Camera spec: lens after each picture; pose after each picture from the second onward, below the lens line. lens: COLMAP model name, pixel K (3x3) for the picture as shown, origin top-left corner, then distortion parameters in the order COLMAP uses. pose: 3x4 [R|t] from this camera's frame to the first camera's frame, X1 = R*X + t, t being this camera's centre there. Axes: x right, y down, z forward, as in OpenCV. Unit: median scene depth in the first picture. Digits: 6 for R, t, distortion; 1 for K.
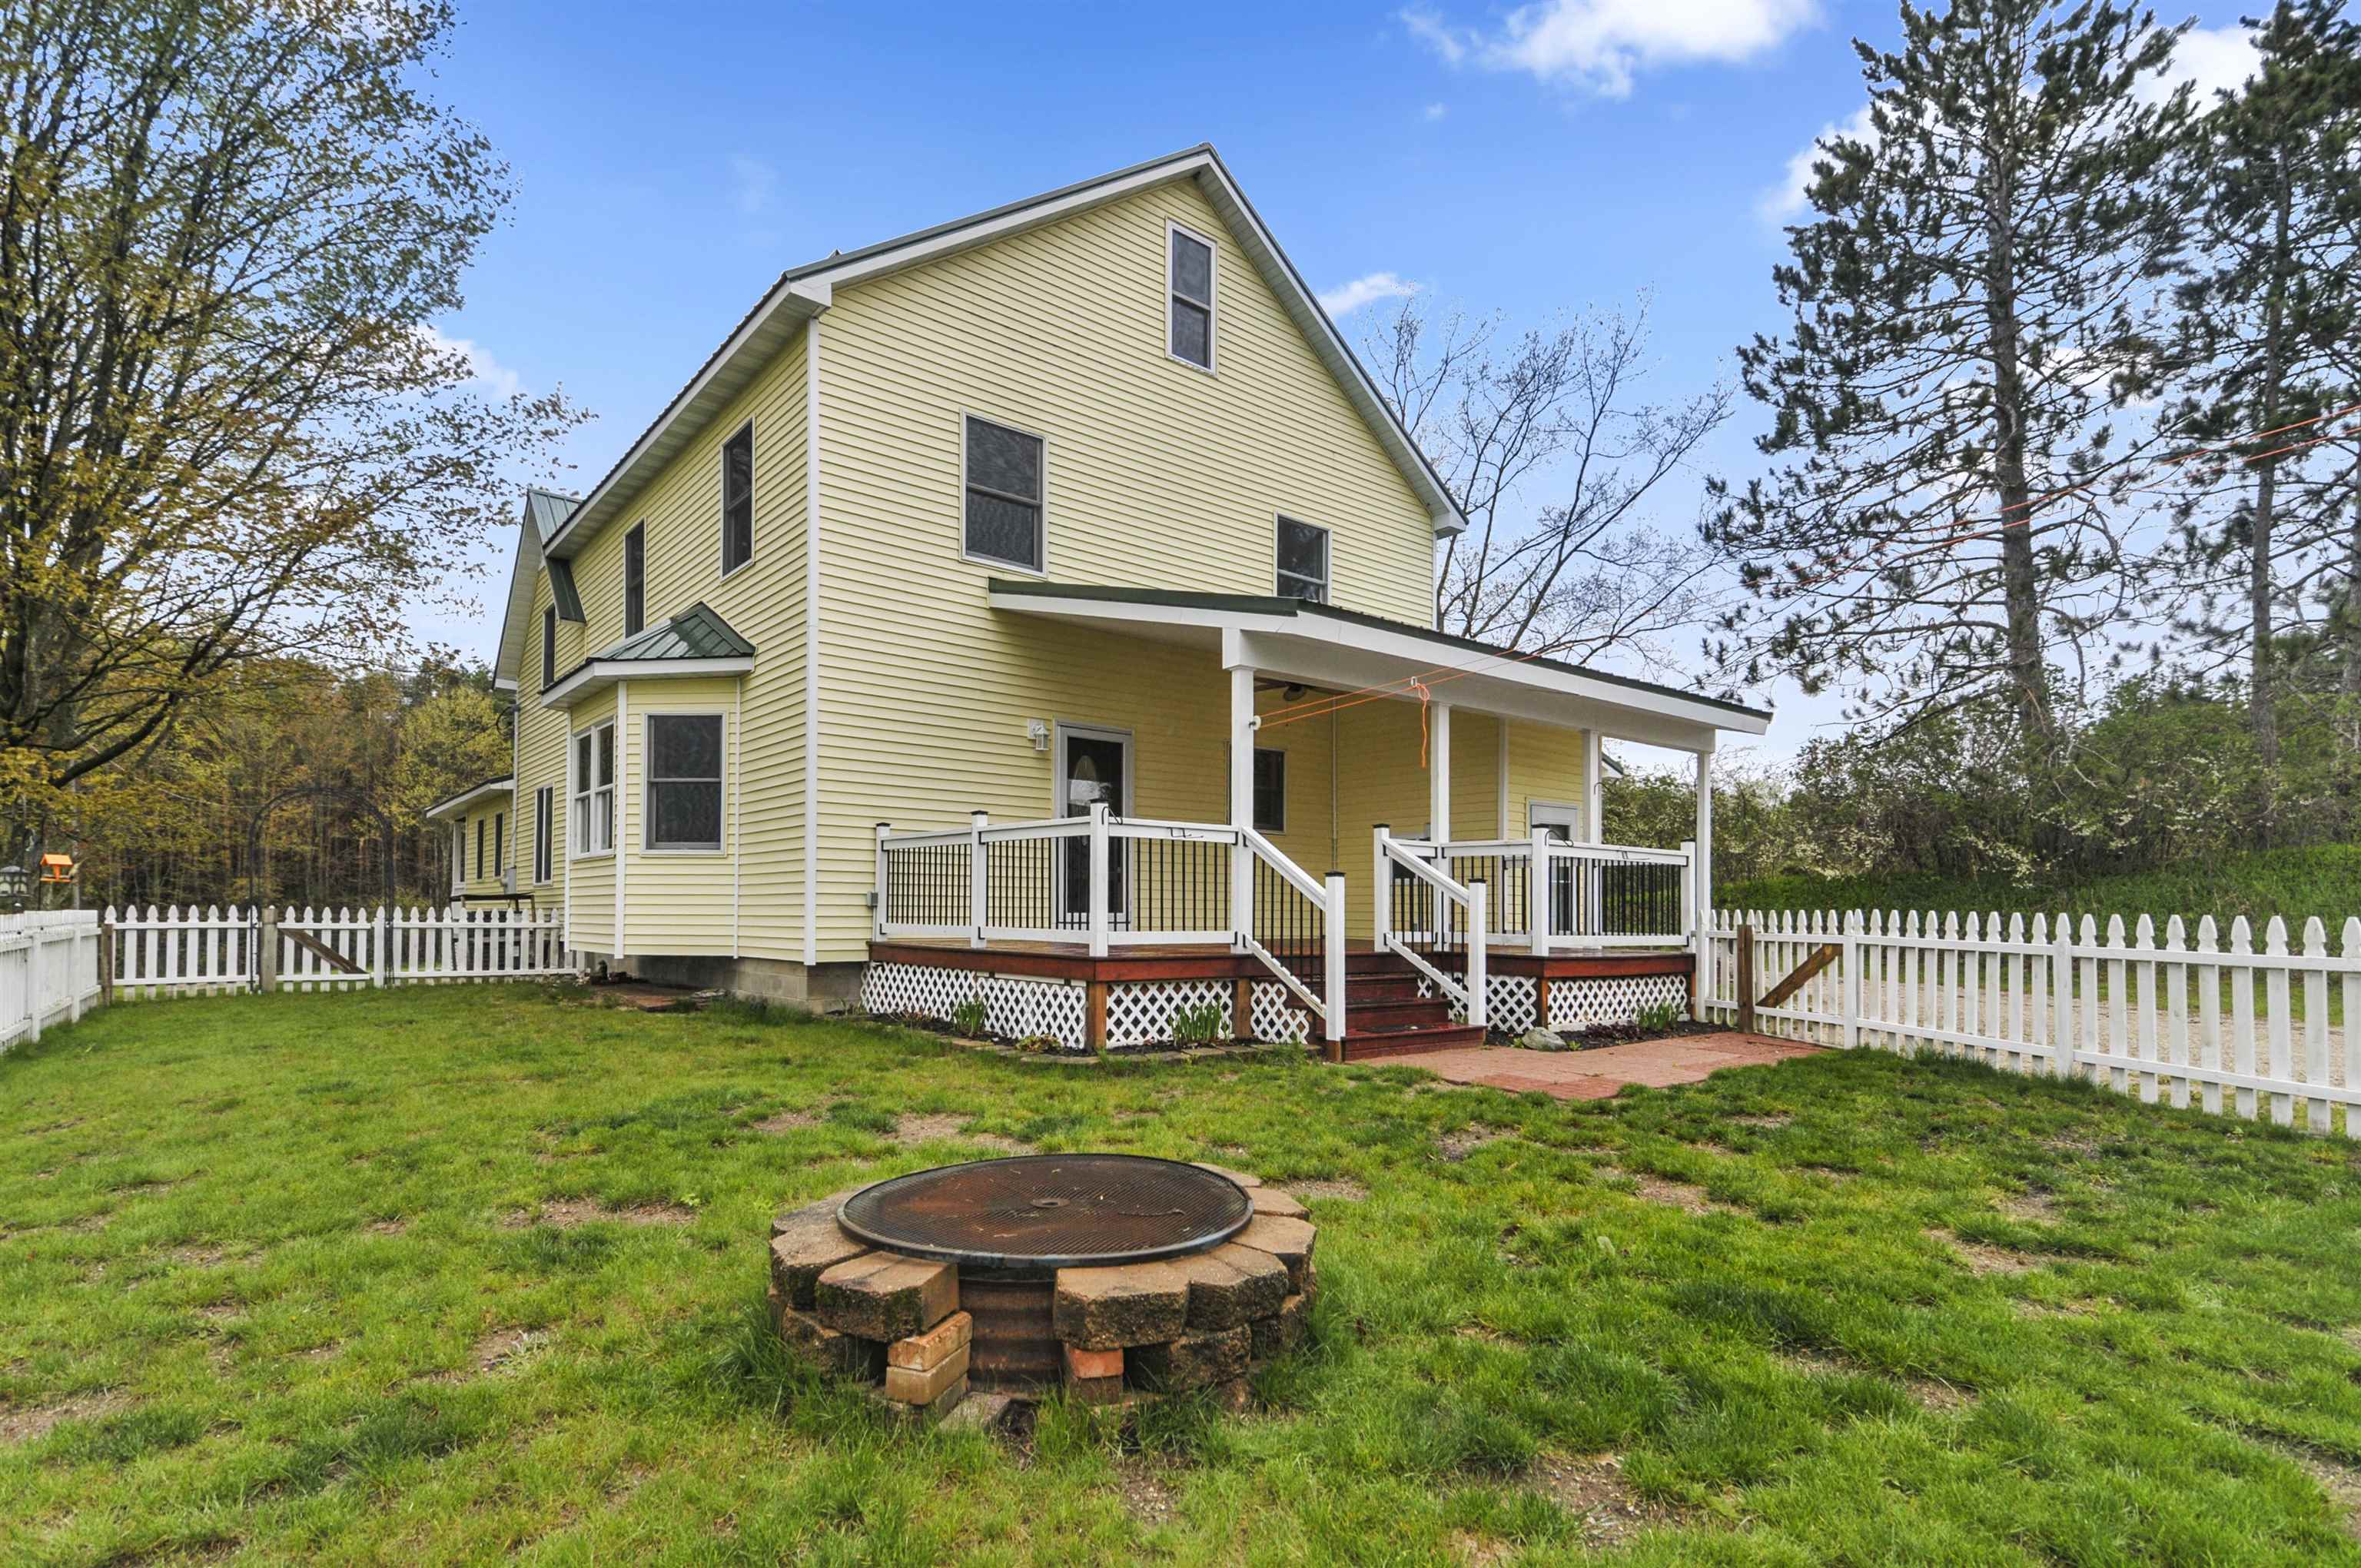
lens RADIAL K [[1166.4, 0, 1202.4], [0, 1166.4, 876.2], [0, 0, 1]] dist [0.025374, -0.000700]
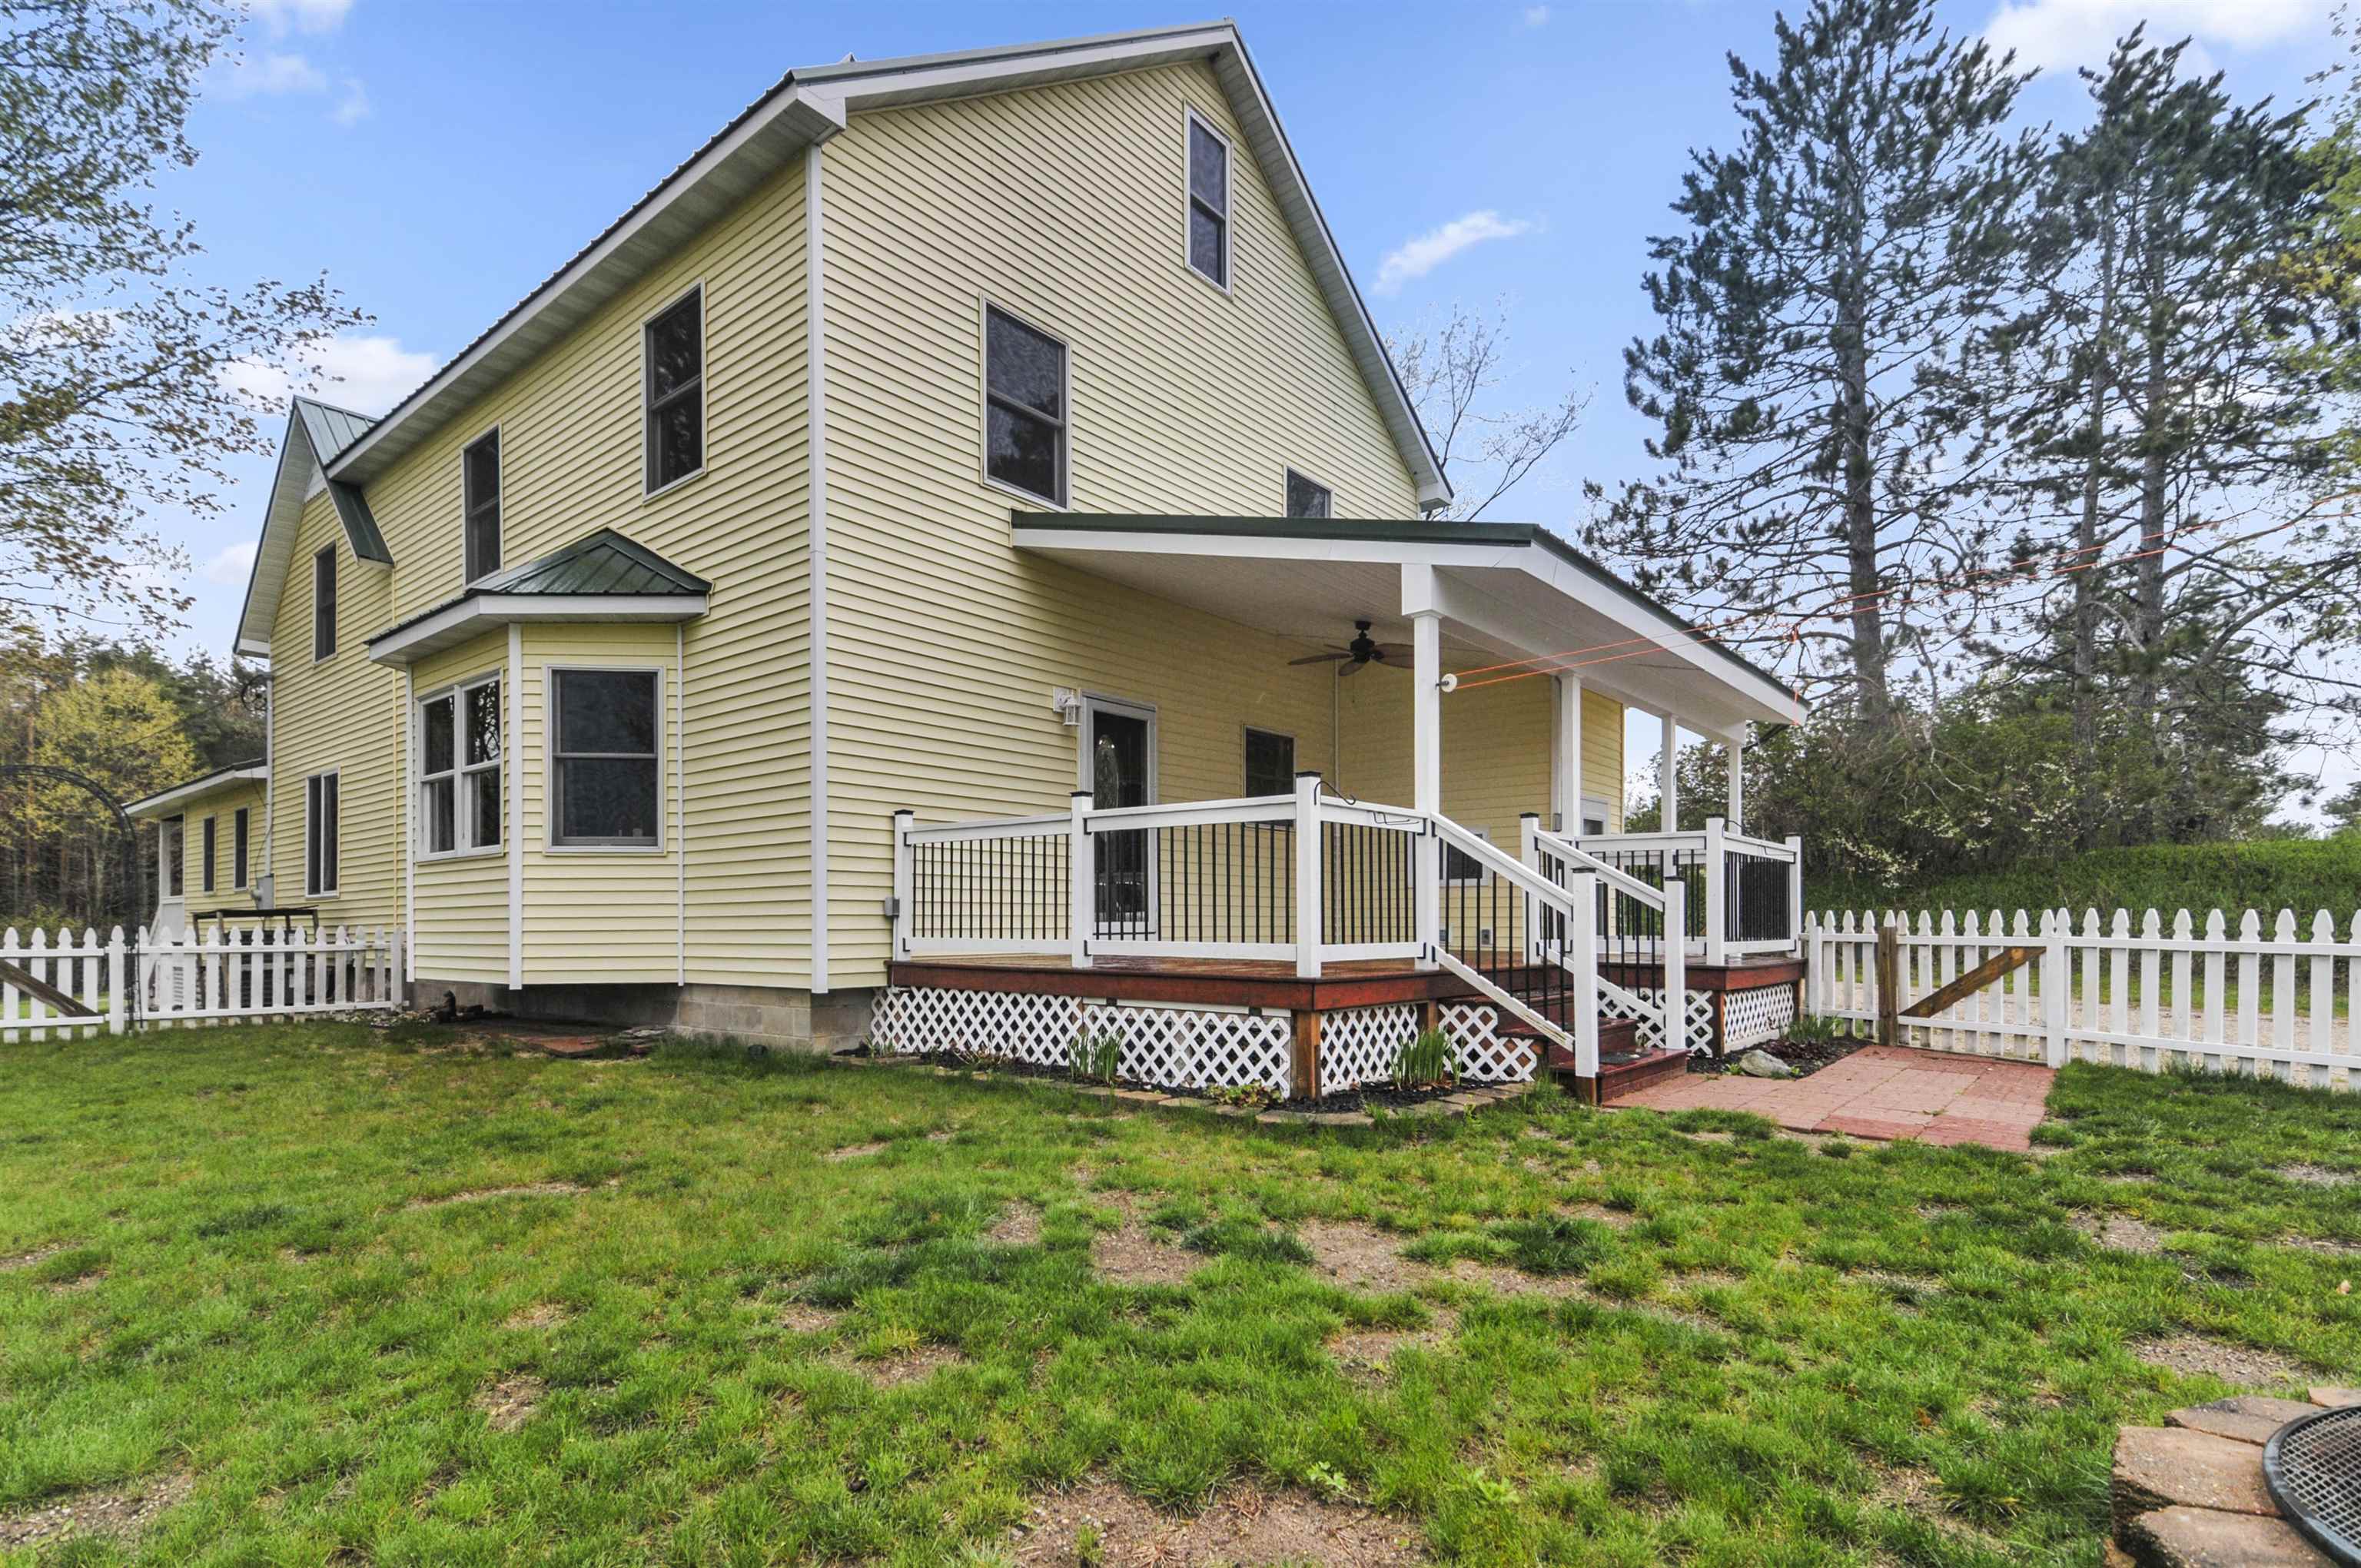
lens RADIAL K [[1156.2, 0, 1167.7], [0, 1156.2, 894.8], [0, 0, 1]] dist [0.041411, -0.013249]
pose [[0.985015, -0.007010, 0.172326, -0.210684], [0.005944, 0.999960, 0.006704, 0.006218], [-0.172366, -0.005579, 0.985017, 0.182515]]
